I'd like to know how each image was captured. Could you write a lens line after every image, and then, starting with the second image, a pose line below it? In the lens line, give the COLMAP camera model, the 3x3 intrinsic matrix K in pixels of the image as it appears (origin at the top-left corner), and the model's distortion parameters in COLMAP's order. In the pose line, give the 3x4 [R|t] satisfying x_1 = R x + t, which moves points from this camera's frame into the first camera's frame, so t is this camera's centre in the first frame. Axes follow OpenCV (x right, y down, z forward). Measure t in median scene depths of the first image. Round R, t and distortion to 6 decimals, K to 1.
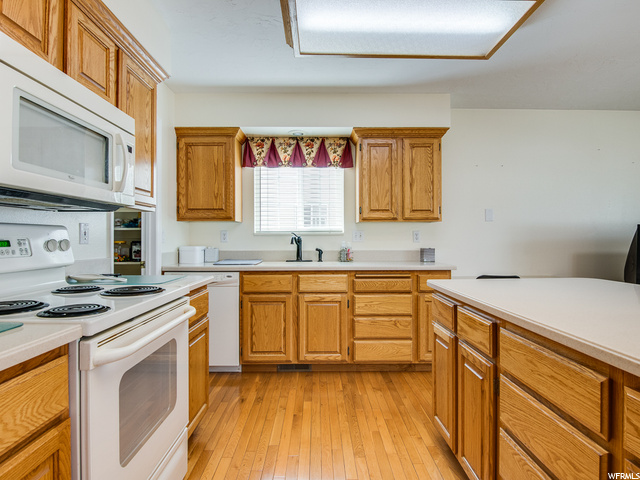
lens RADIAL K [[363.4, 0, 321.3], [0, 363.4, 237.1], [0, 0, 1]] dist [0.002791, -0.002901]
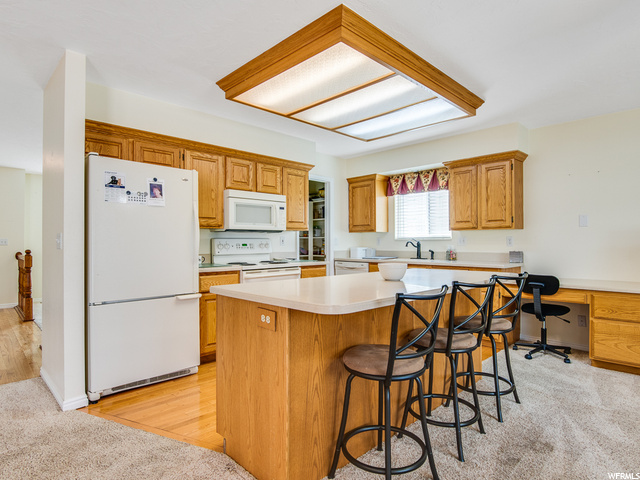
lens RADIAL K [[363.4, 0, 319.1], [0, 363.4, 241.6], [0, 0, 1]] dist [0.002791, -0.002901]
pose [[0.690444, -0.000914, -0.723386, 0.703417], [0.003086, 0.999994, 0.001681, -0.004758], [0.723380, -0.003393, 0.690442, -0.270471]]
